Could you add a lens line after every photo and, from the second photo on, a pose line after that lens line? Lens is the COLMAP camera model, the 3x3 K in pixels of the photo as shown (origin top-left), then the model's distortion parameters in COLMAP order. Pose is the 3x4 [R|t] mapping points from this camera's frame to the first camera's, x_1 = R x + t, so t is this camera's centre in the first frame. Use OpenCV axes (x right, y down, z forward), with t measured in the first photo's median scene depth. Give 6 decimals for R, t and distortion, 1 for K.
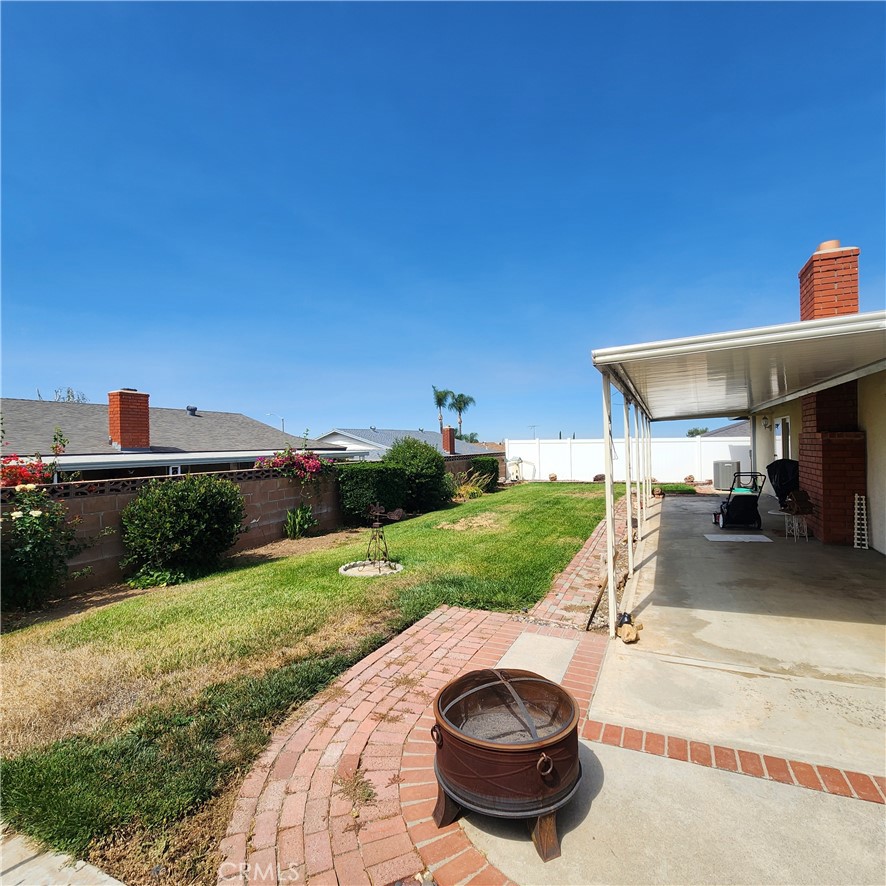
lens RADIAL K [[481.9, 0, 443.6], [0, 481.9, 444.9], [0, 0, 1]] dist [-0.000139, -0.000426]
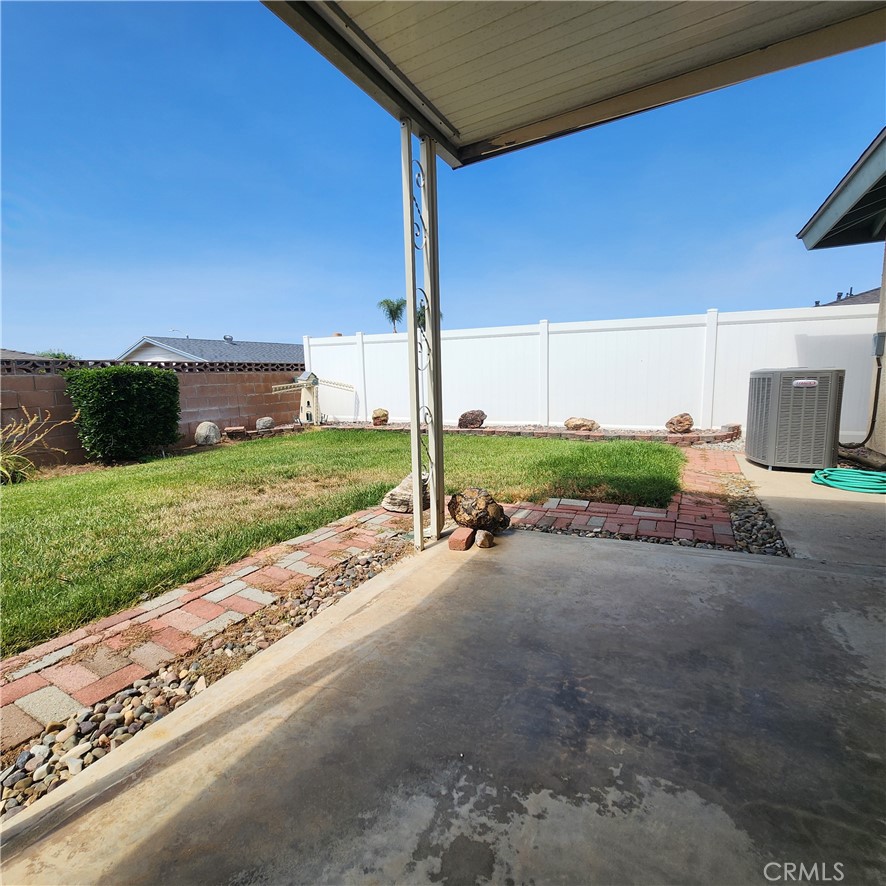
lens RADIAL K [[481.9, 0, 443.6], [0, 481.9, 444.9], [0, 0, 1]] dist [-0.000139, -0.000426]
pose [[0.999466, 0.001798, -0.032630, 0.678577], [0.002872, 0.989788, 0.142516, 0.064994], [0.032553, -0.142533, 0.989255, 1.239179]]
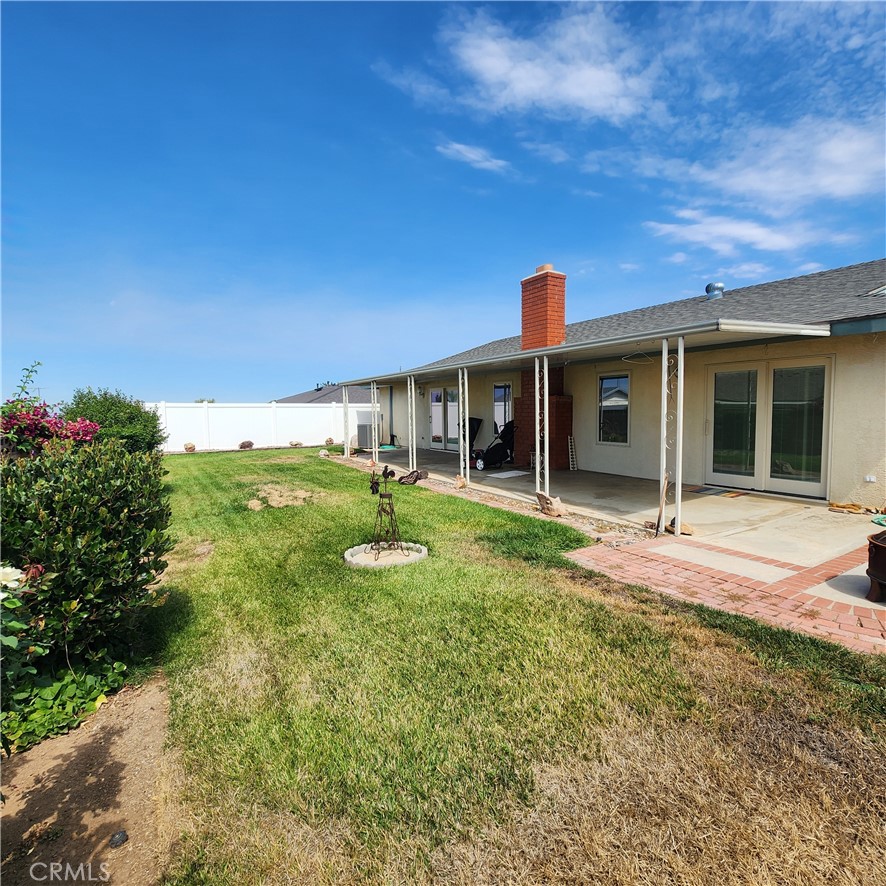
lens RADIAL K [[481.9, 0, 443.6], [0, 481.9, 444.9], [0, 0, 1]] dist [-0.000139, -0.000426]
pose [[0.559904, -0.049022, 0.827106, -0.501365], [0.000522, 0.998269, 0.058813, 0.029704], [-0.828557, -0.032498, 0.558961, 0.354983]]
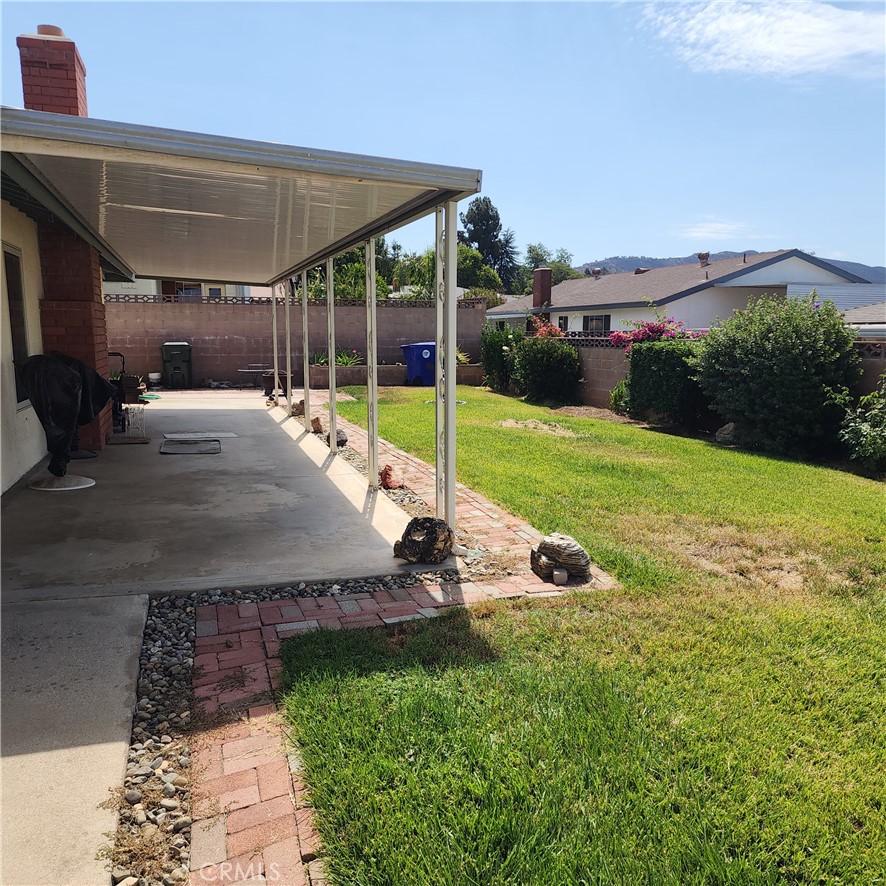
lens RADIAL K [[732.7, 0, 446.5], [0, 732.7, 422.4], [0, 0, 1]] dist [0.078977, -0.195671]
pose [[-0.723880, 0.097500, -0.683002, 0.981088], [0.007602, 0.991031, 0.133415, 0.013006], [0.689884, 0.091384, -0.718129, 1.840036]]
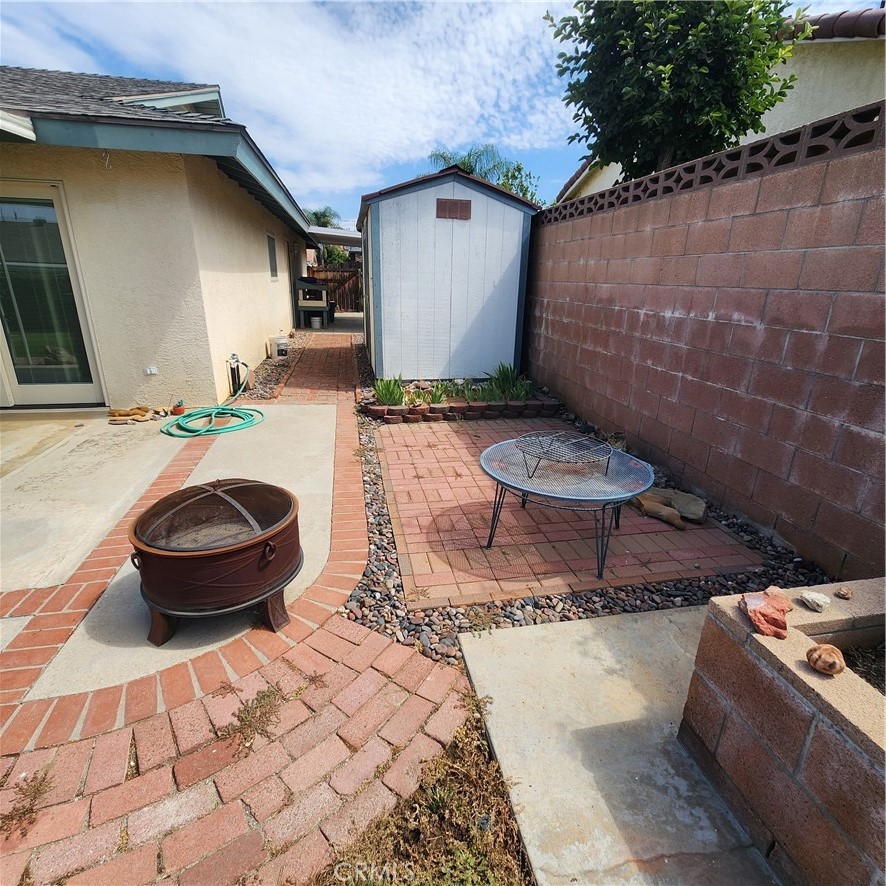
lens RADIAL K [[481.9, 0, 443.6], [0, 481.9, 444.9], [0, 0, 1]] dist [-0.000139, -0.000426]
pose [[-0.586552, -0.260759, 0.766786, -0.199868], [-0.010062, 0.949026, 0.315036, 0.027901], [-0.809849, 0.177069, -0.559278, 0.282013]]
